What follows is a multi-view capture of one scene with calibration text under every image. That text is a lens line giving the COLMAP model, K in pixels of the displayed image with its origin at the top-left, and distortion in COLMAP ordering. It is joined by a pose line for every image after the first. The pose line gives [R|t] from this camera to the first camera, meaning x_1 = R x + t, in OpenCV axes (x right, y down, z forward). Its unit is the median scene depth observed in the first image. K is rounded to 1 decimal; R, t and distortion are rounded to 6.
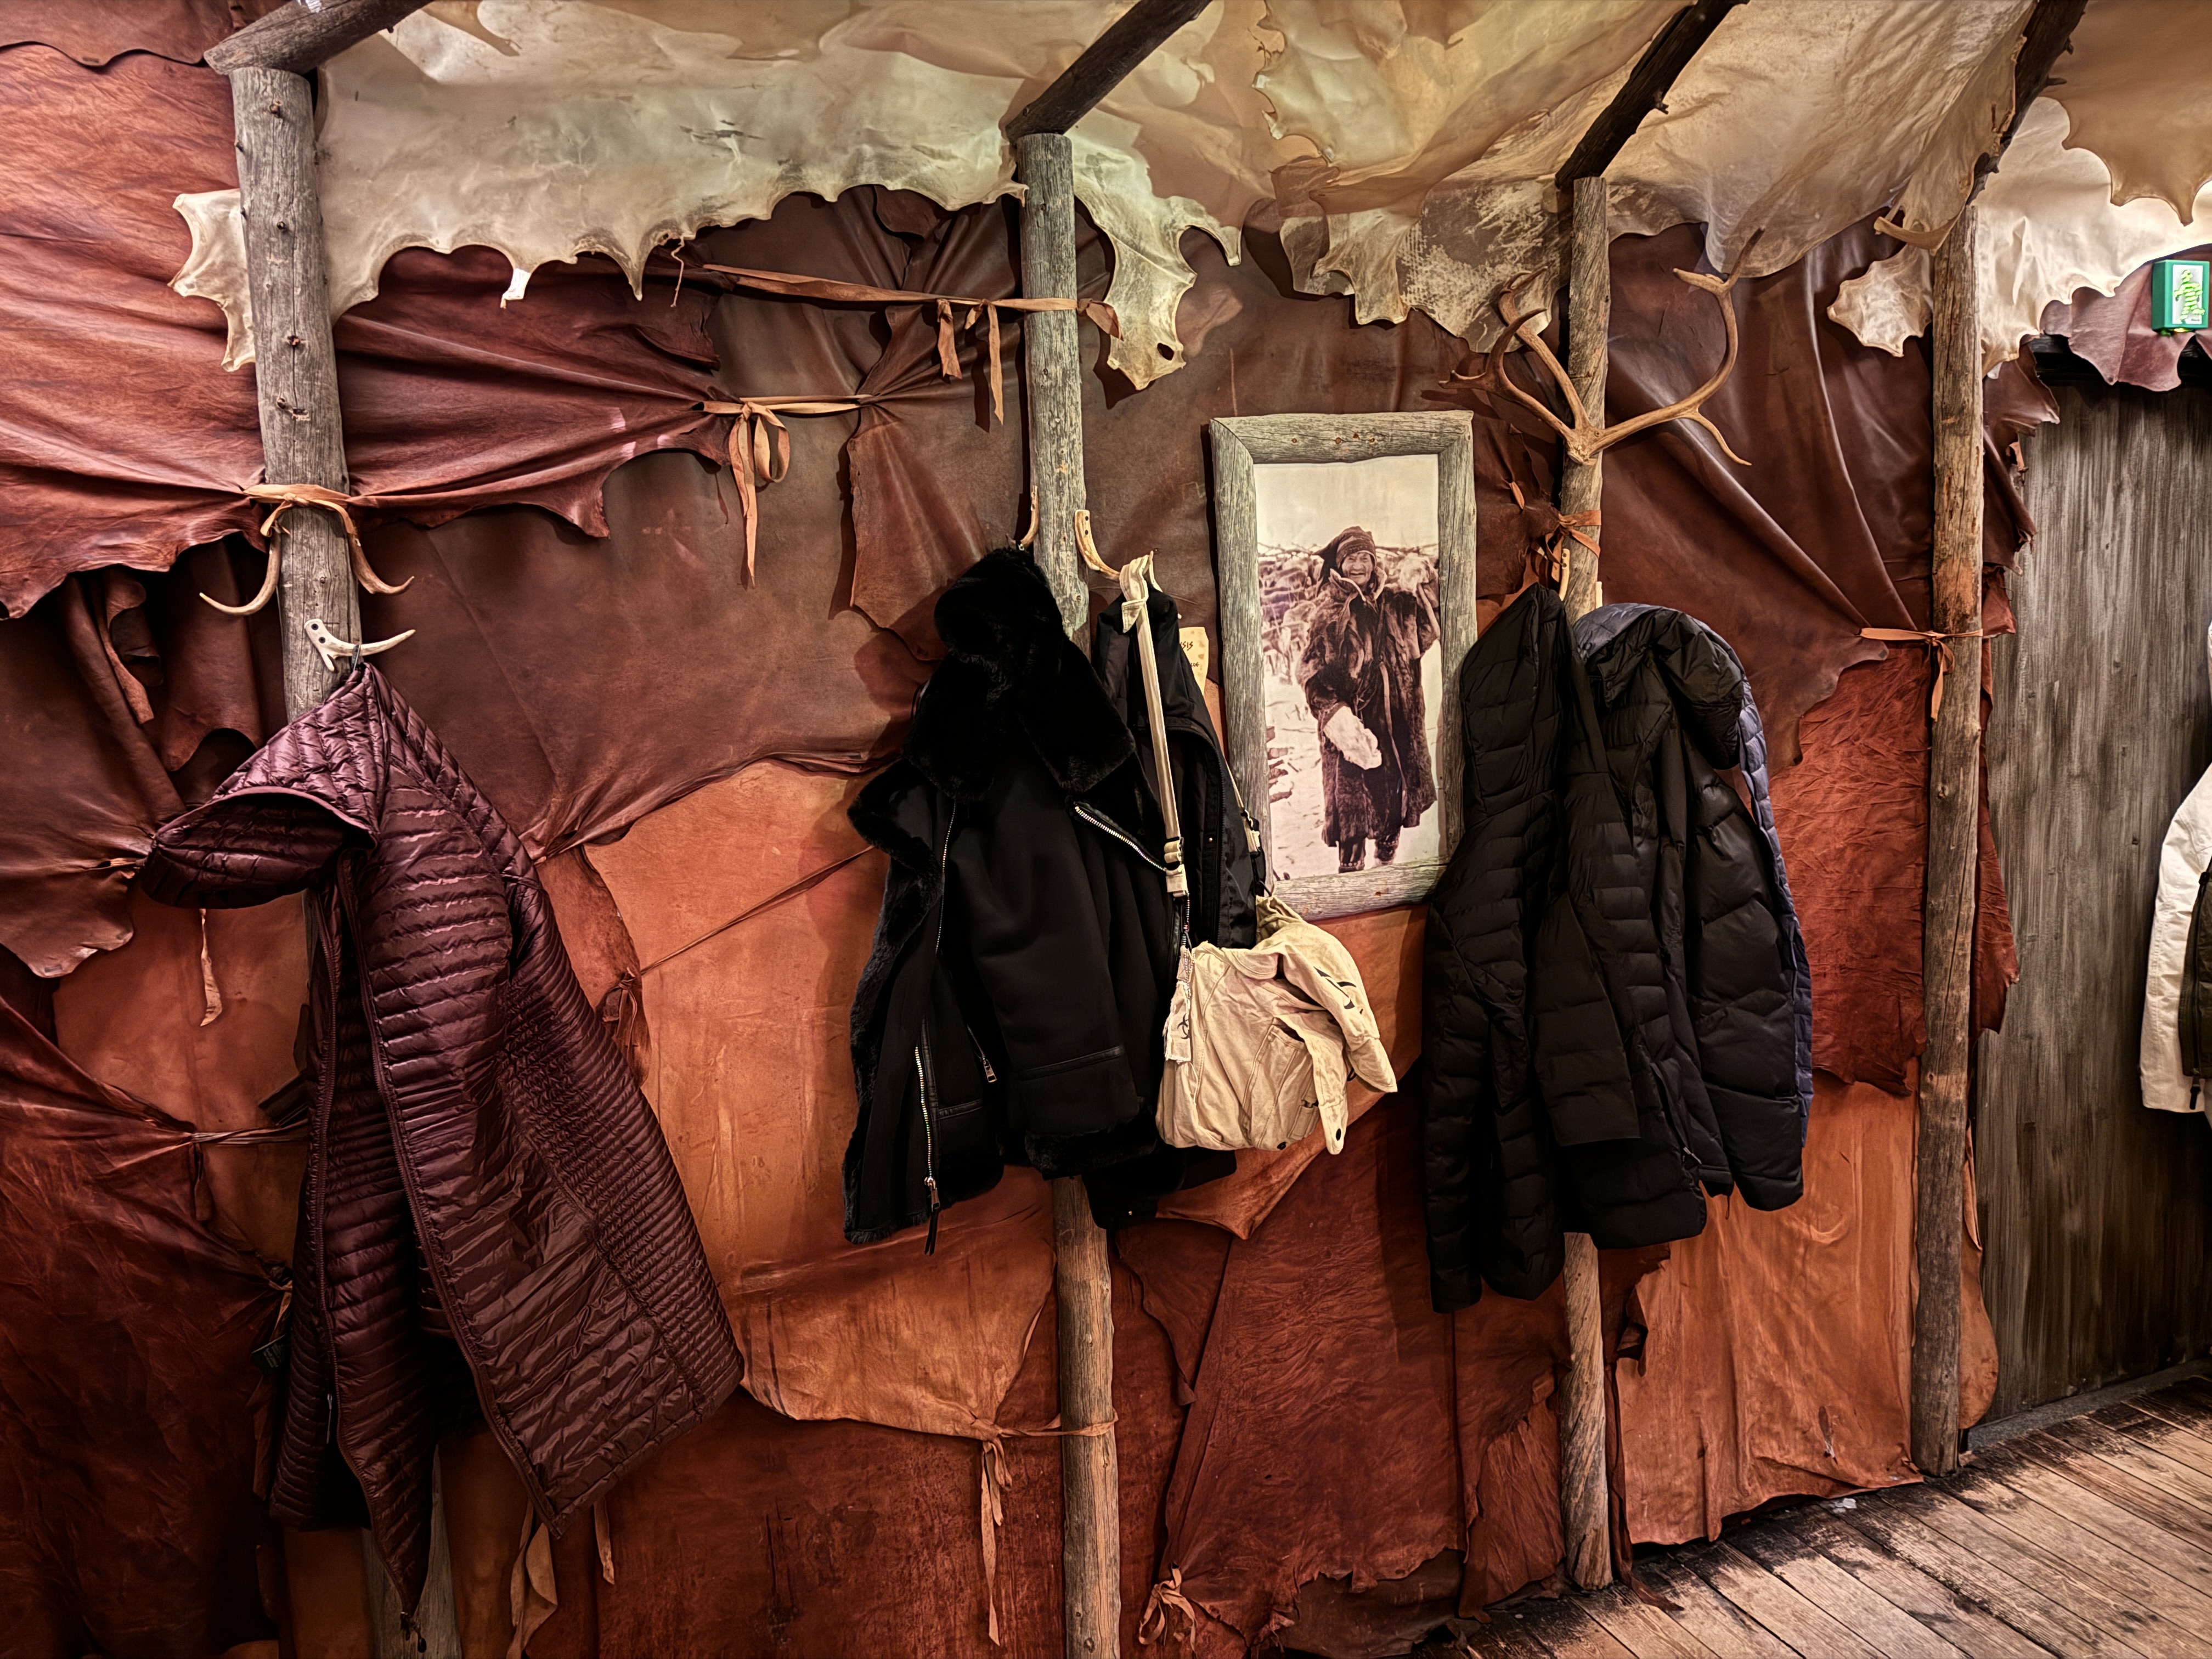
lens RADIAL K [[1560.8, 0, 1097.8], [0, 1560.8, 831.1], [0, 0, 1]] dist [0.009276, -0.009141]
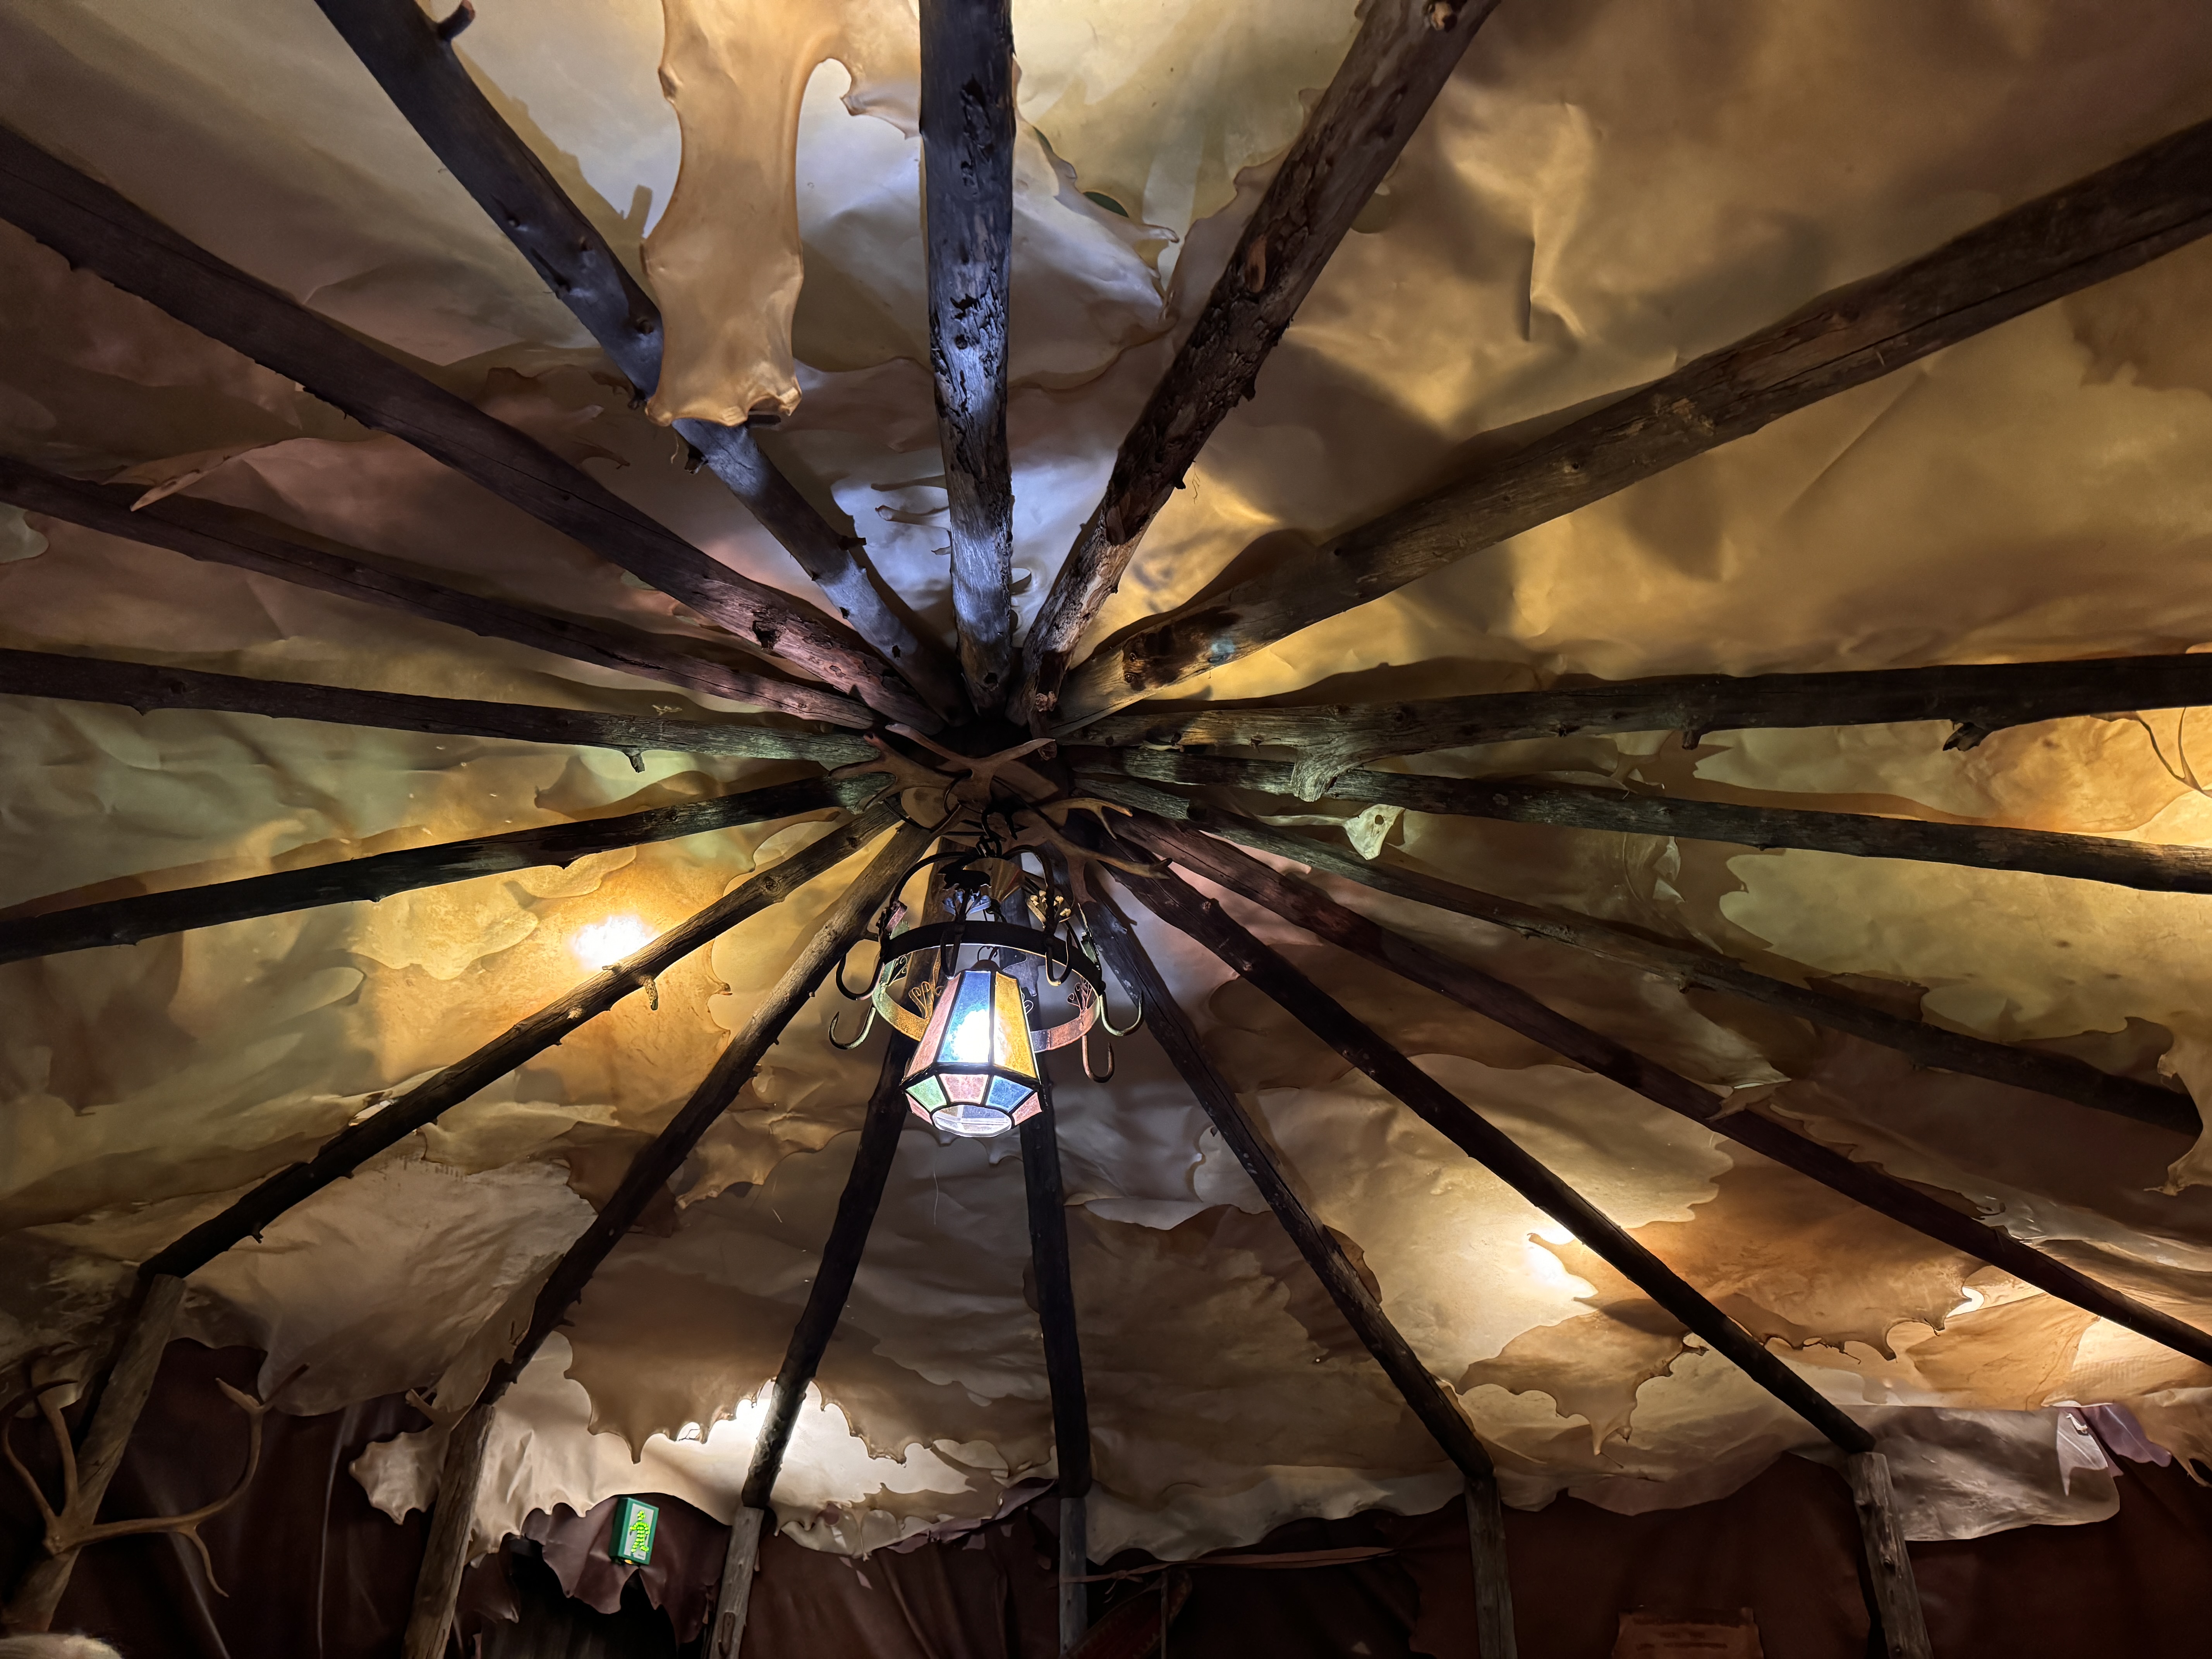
lens RADIAL K [[1560.8, 0, 1100.8], [0, 1560.8, 831.1], [0, 0, 1]] dist [0.009276, -0.009141]
pose [[0.667249, 0.479247, 0.570177, -0.016041], [0.025673, 0.750255, -0.660650, 0.068615], [-0.744393, 0.455456, 0.488303, -0.120336]]
